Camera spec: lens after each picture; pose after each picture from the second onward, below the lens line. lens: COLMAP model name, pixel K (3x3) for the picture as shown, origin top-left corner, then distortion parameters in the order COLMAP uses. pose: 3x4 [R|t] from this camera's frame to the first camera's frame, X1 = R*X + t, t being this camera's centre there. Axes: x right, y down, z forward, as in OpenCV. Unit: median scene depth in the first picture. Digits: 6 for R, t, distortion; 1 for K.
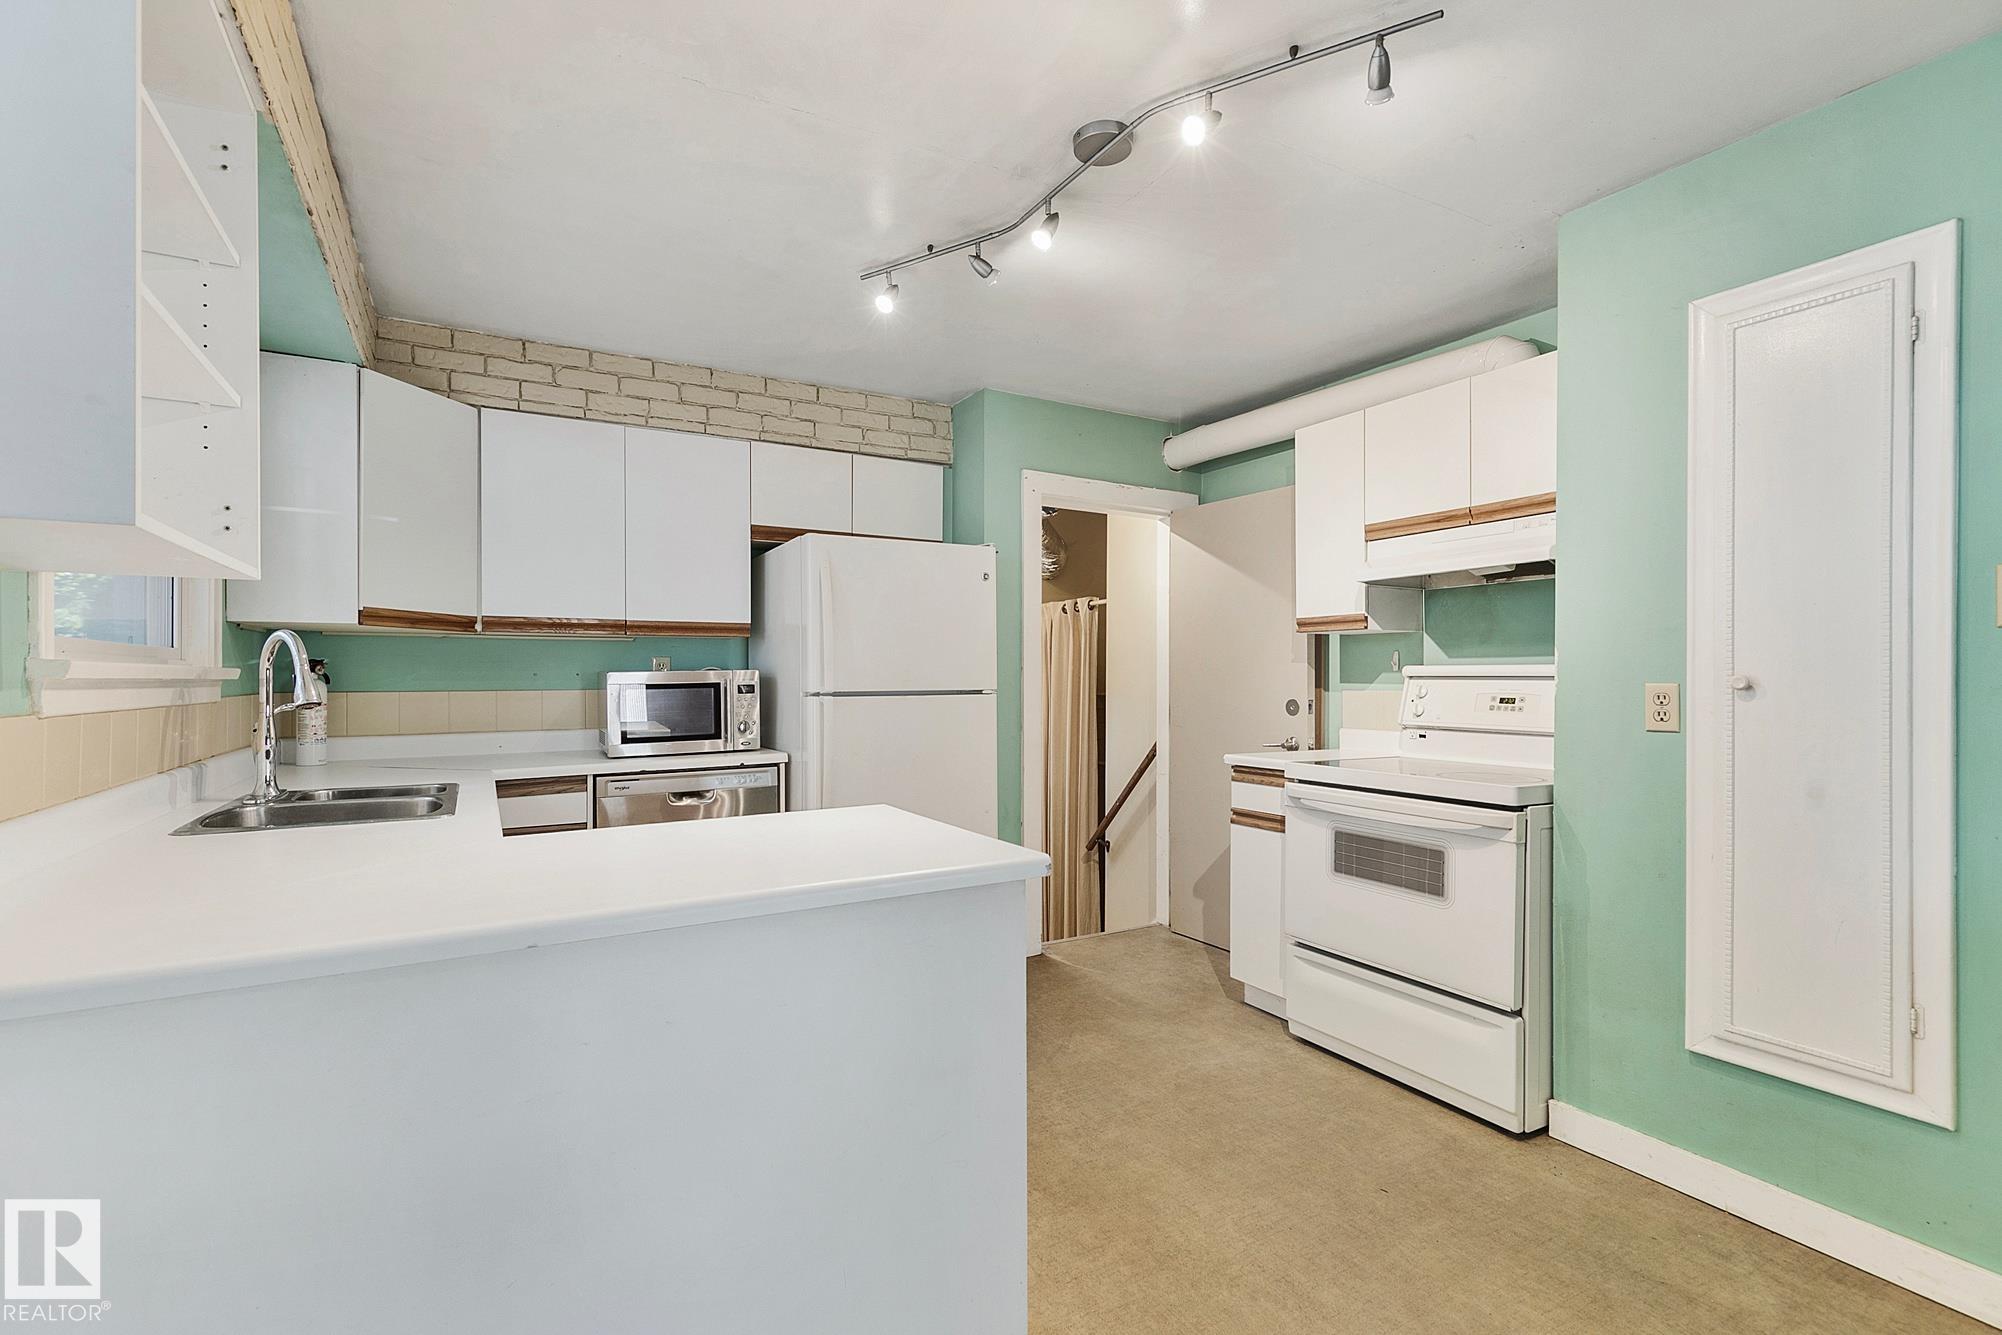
lens RADIAL K [[902.1, 0, 999.1], [0, 902.1, 673.8], [0, 0, 1]] dist [0.007209, -0.001537]
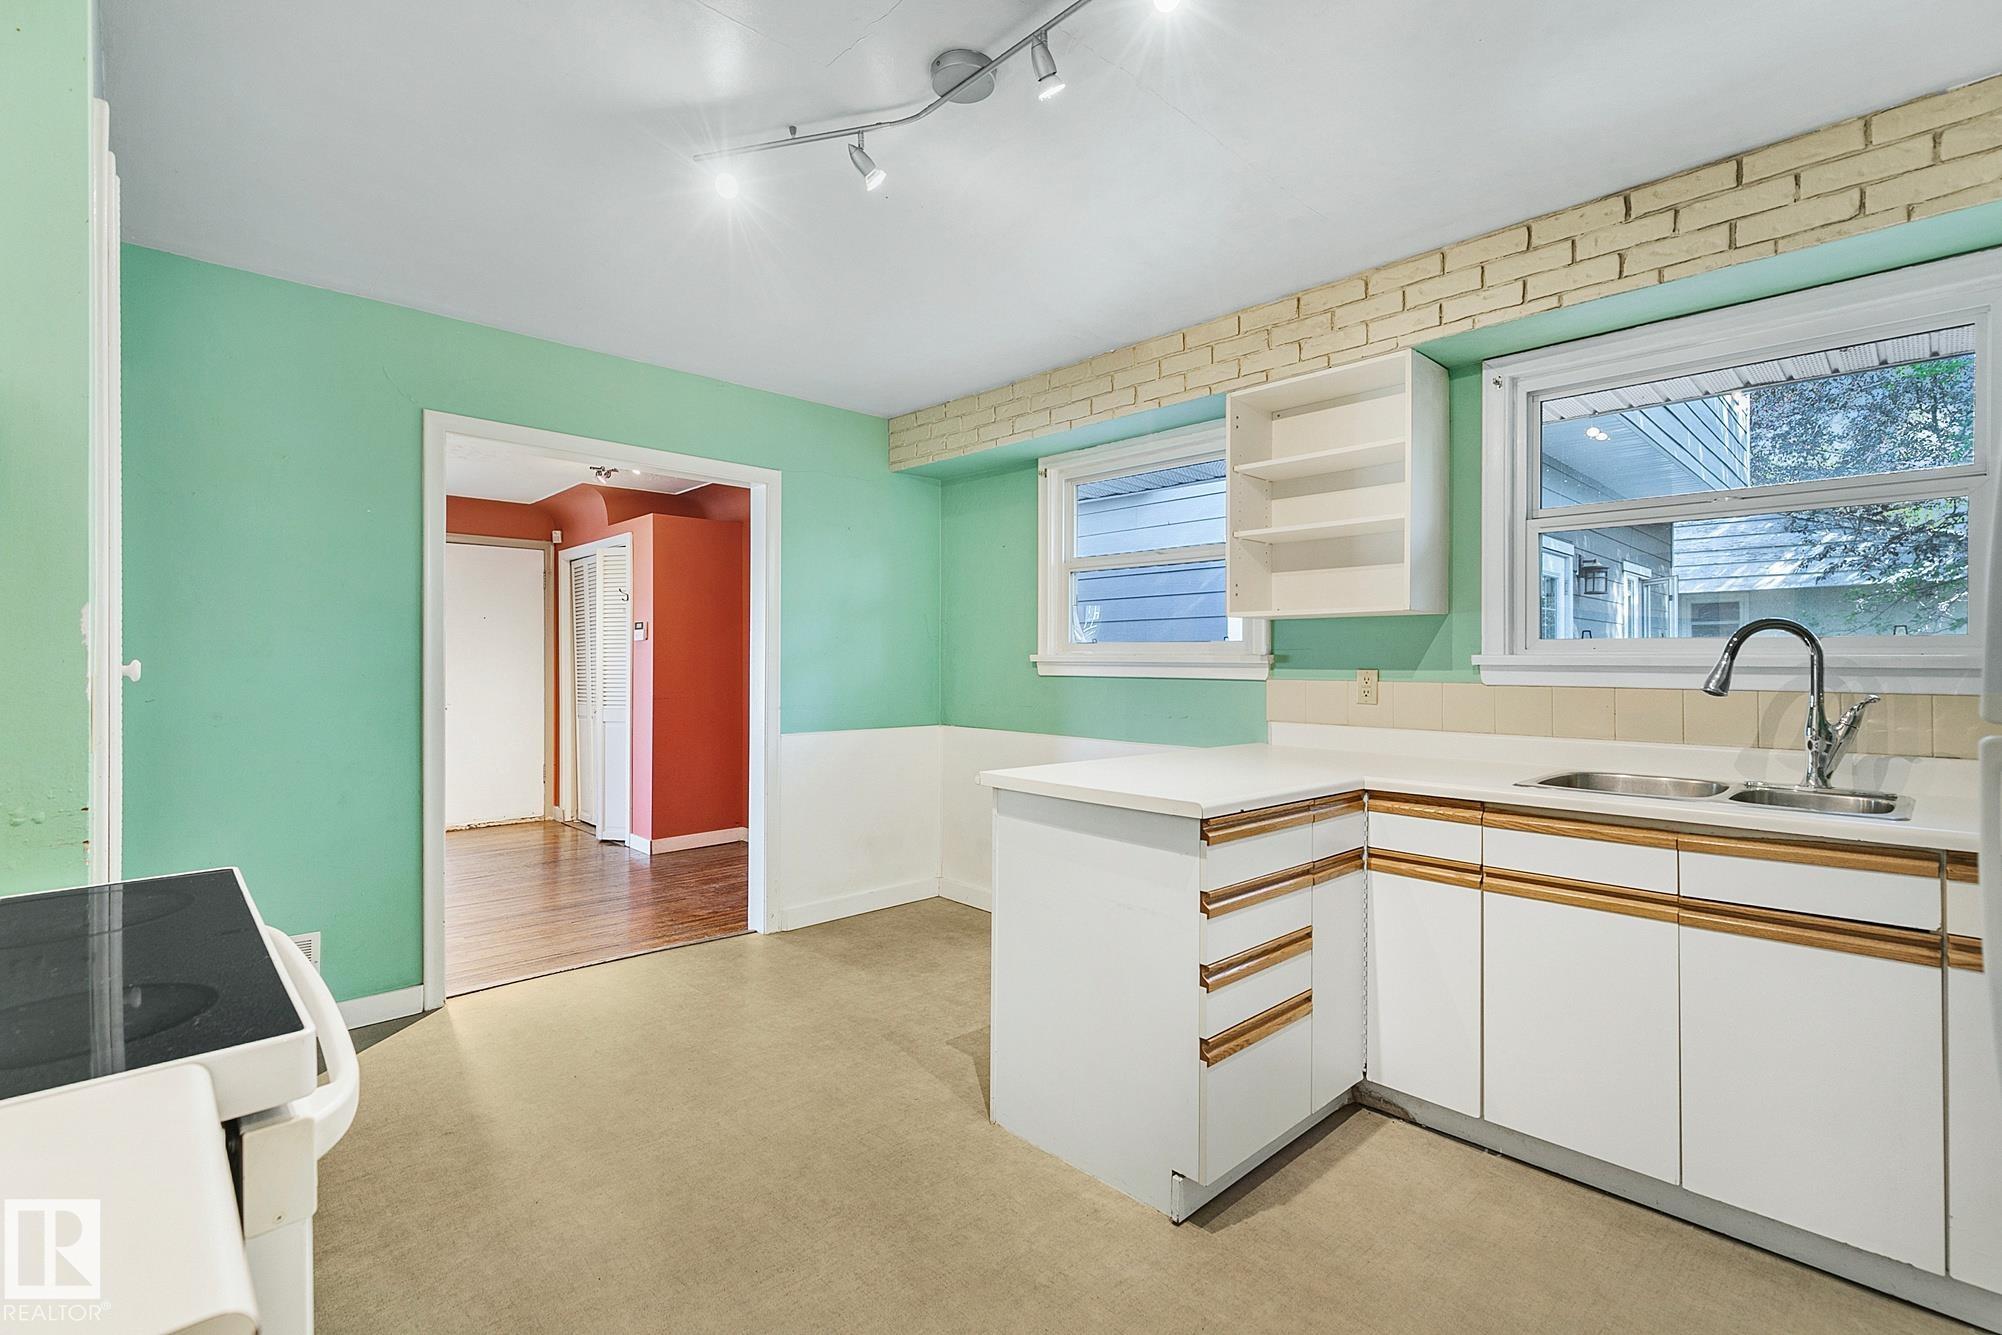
lens RADIAL K [[902.1, 0, 993.9], [0, 902.1, 660.0], [0, 0, 1]] dist [0.007209, -0.001537]
pose [[-0.971979, -0.001127, -0.235064, 0.197202], [-0.000352, 0.999994, -0.003339, 0.000797], [0.235066, -0.003163, -0.971974, 1.254692]]
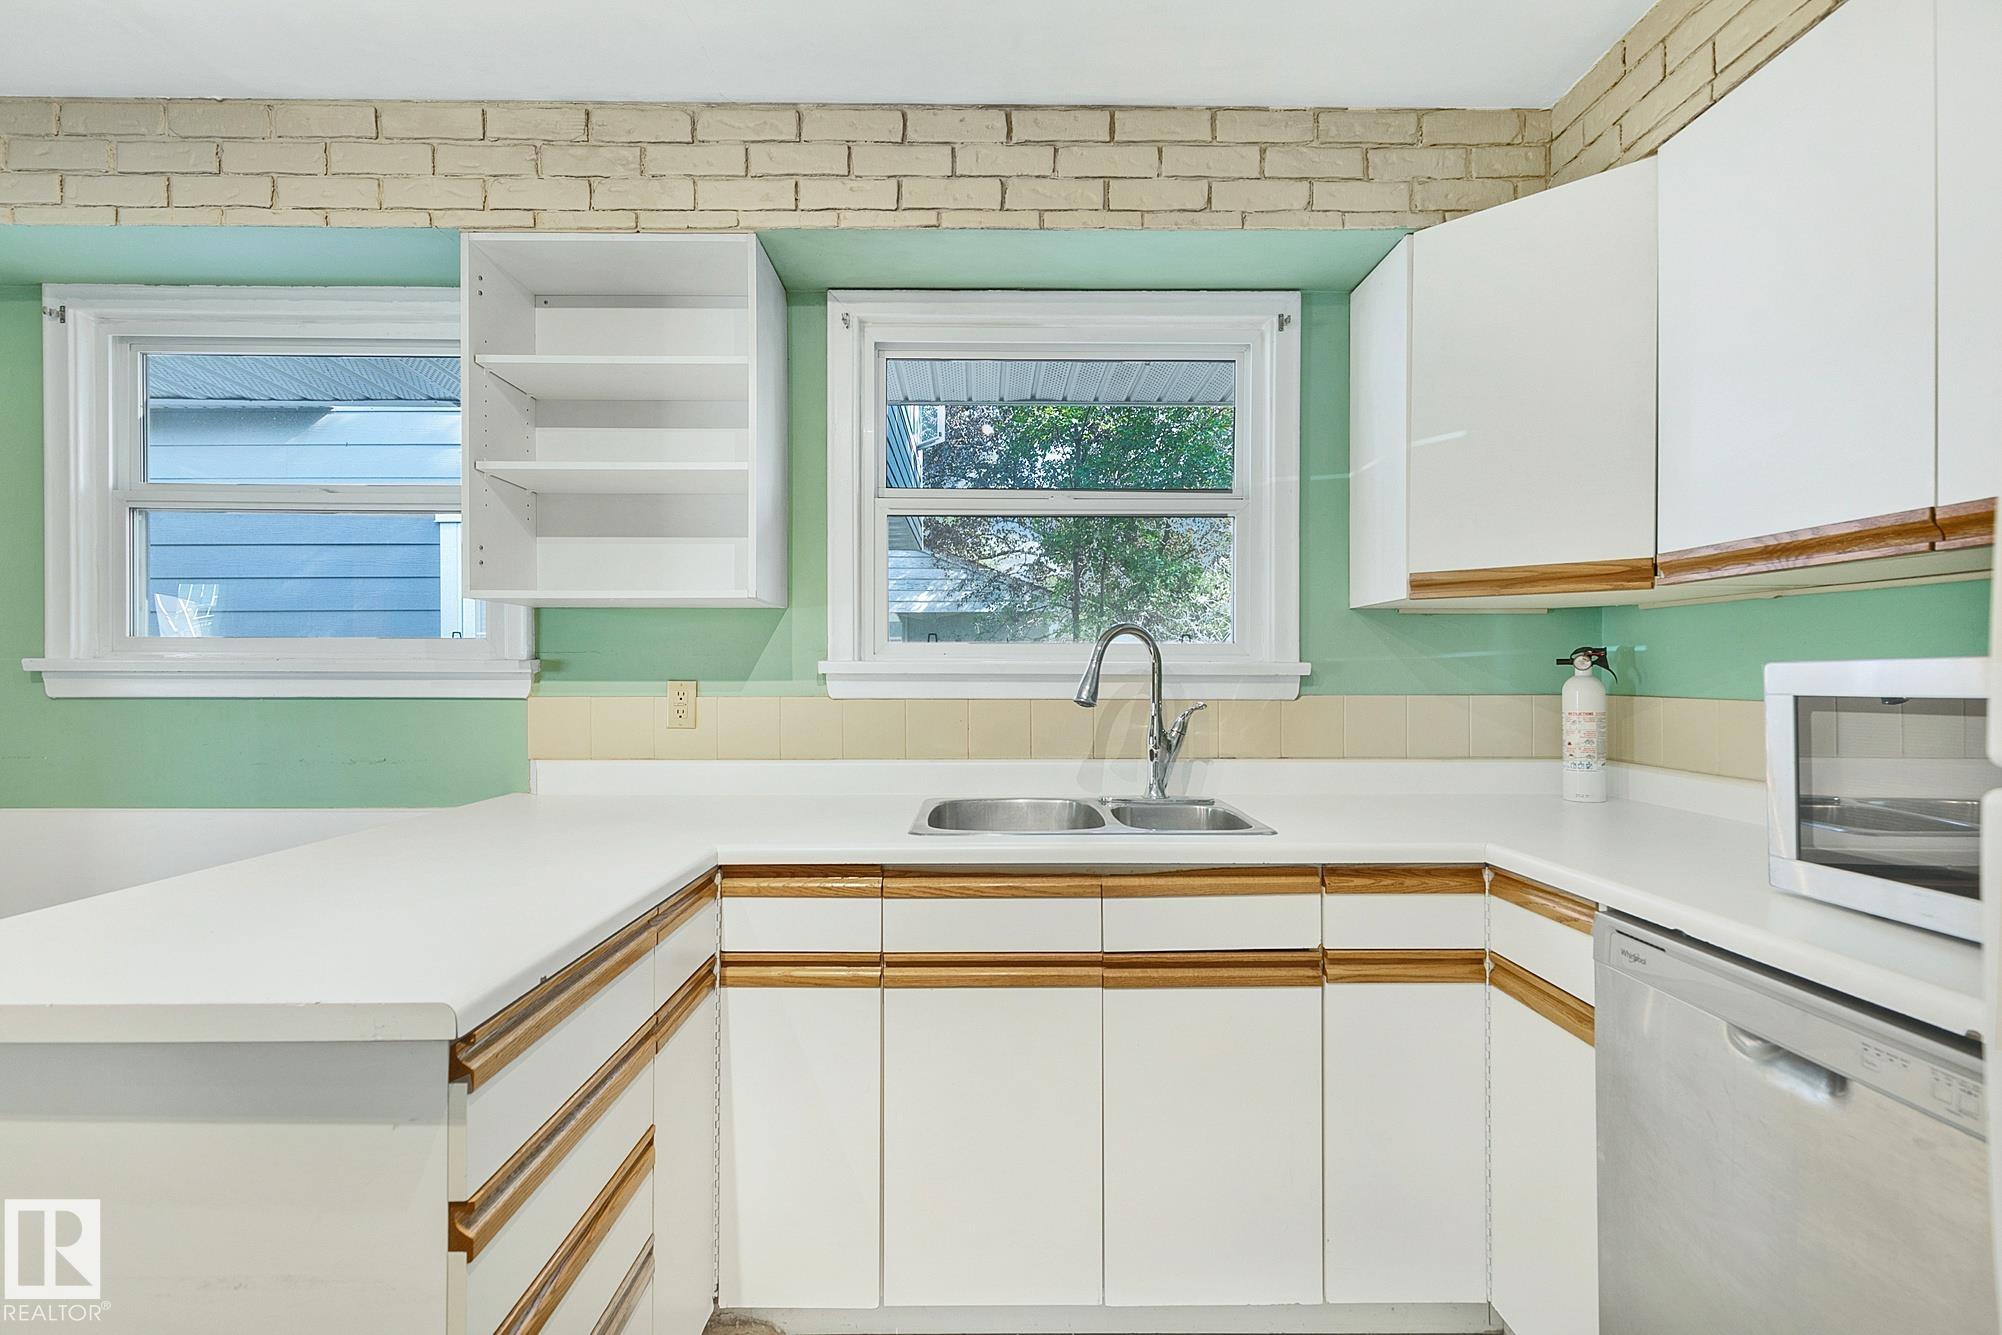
lens RADIAL K [[902.1, 0, 995.0], [0, 902.1, 673.4], [0, 0, 1]] dist [0.007209, -0.001537]
pose [[-0.494745, 0.003944, -0.869029, 0.063773], [0.003219, 0.999991, 0.002706, 0.000816], [0.869032, -0.001459, -0.494754, 0.953239]]
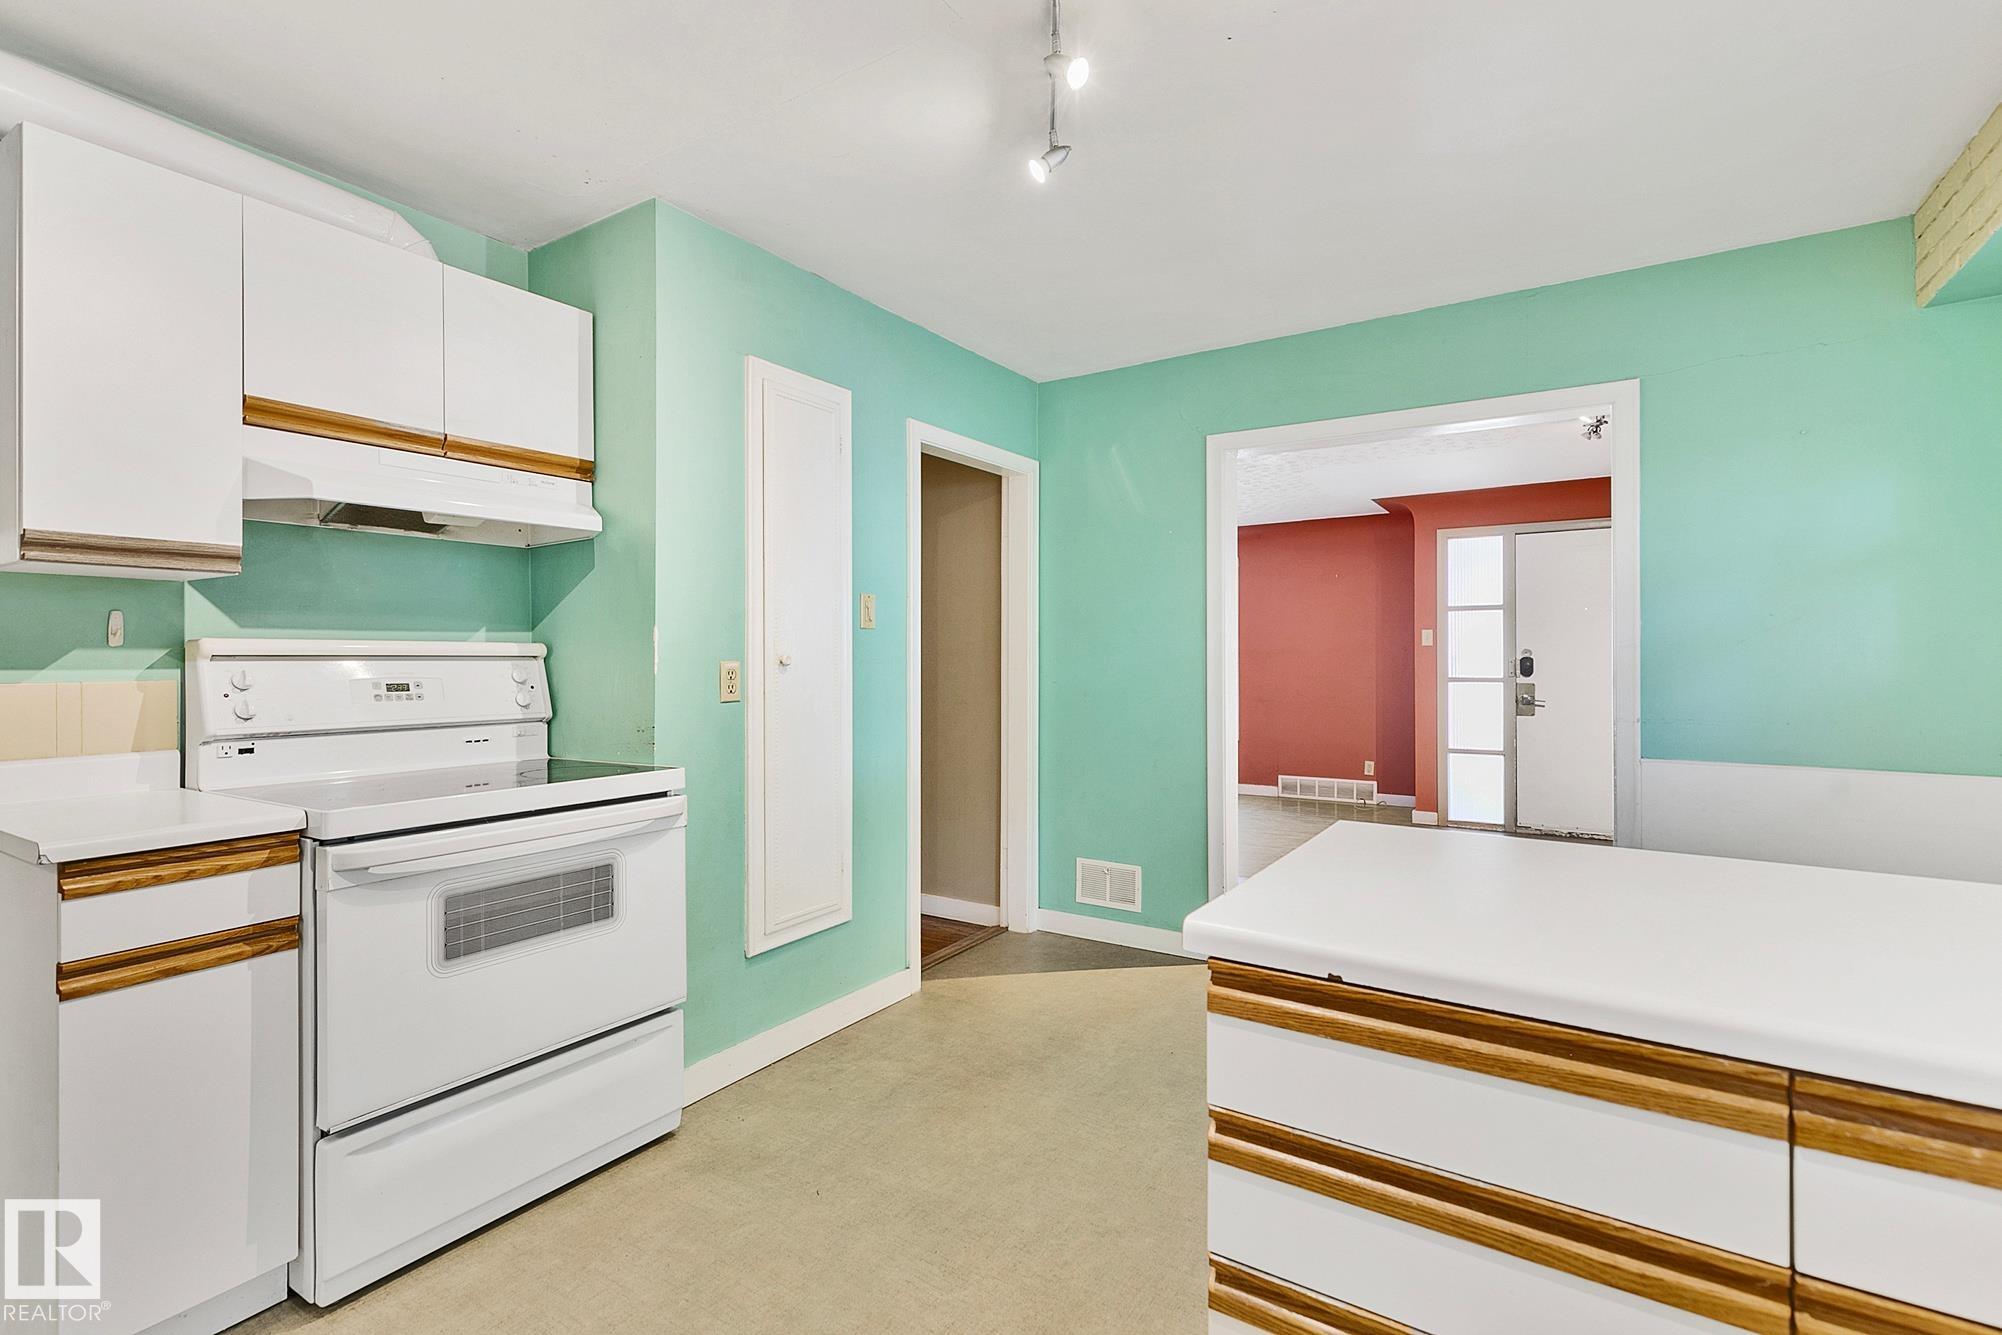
lens RADIAL K [[902.1, 0, 963.4], [0, 902.1, 656.9], [0, 0, 1]] dist [0.007209, -0.001537]
pose [[-0.433679, 0.007118, 0.901039, -0.338106], [0.000853, 0.999972, -0.007489, 0.009769], [-0.901067, -0.002479, -0.433673, 0.889674]]
